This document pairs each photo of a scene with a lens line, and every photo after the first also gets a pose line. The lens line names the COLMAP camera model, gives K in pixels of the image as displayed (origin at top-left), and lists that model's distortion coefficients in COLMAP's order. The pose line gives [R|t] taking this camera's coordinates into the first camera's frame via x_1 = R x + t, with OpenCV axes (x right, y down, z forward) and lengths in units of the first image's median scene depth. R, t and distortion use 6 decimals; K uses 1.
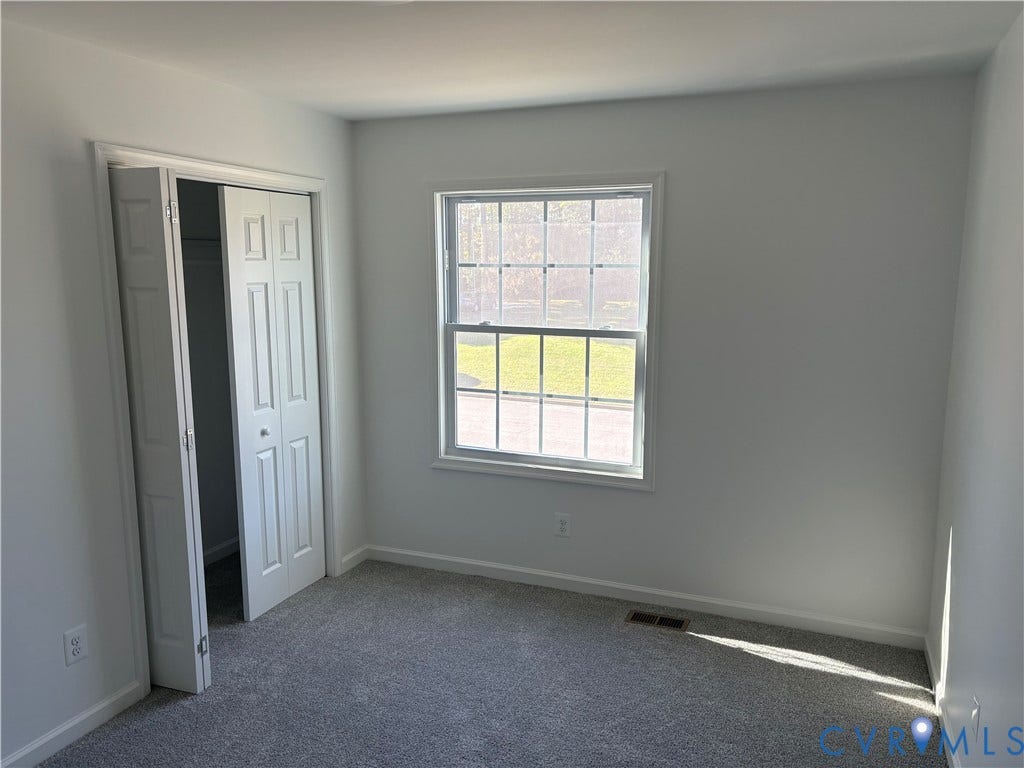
lens RADIAL K [[772.6, 0, 522.2], [0, 772.6, 385.1], [0, 0, 1]] dist [0.064671, -0.078561]
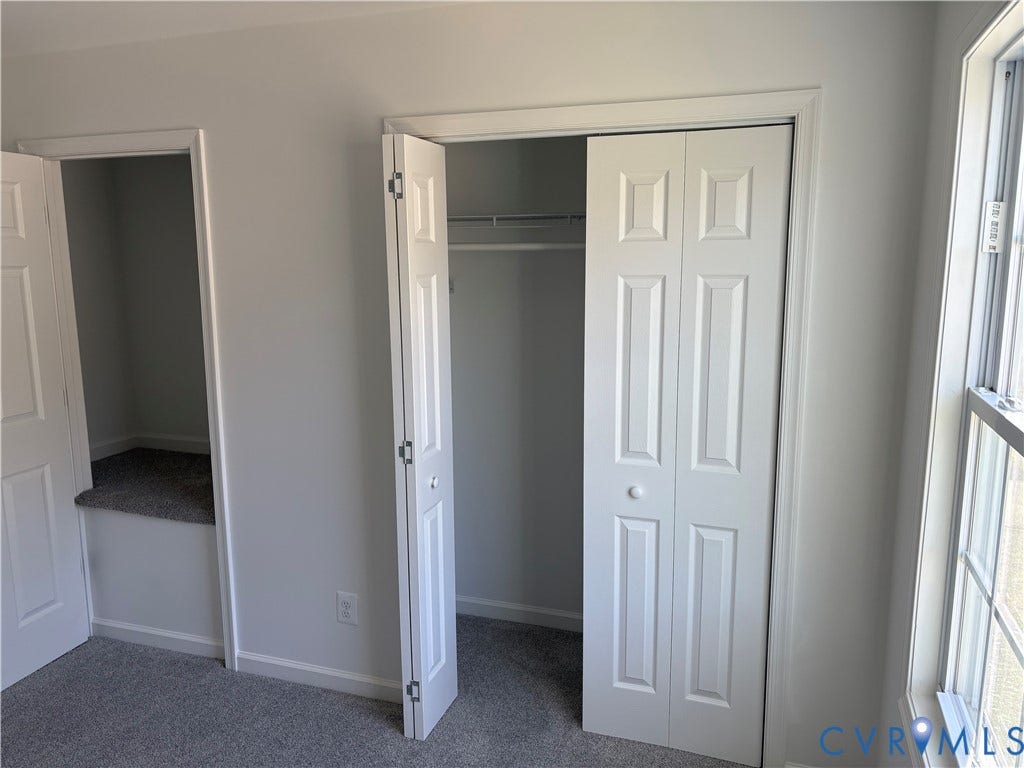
lens RADIAL K [[799.9, 0, 512.0], [0, 799.9, 384.0], [0, 0, 1]] dist [0.039972, -0.098541]
pose [[0.035719, 0.172333, -0.984391, 0.344742], [-0.148999, 0.974928, 0.165270, -0.134163], [0.988192, 0.140770, 0.060501, 0.842986]]
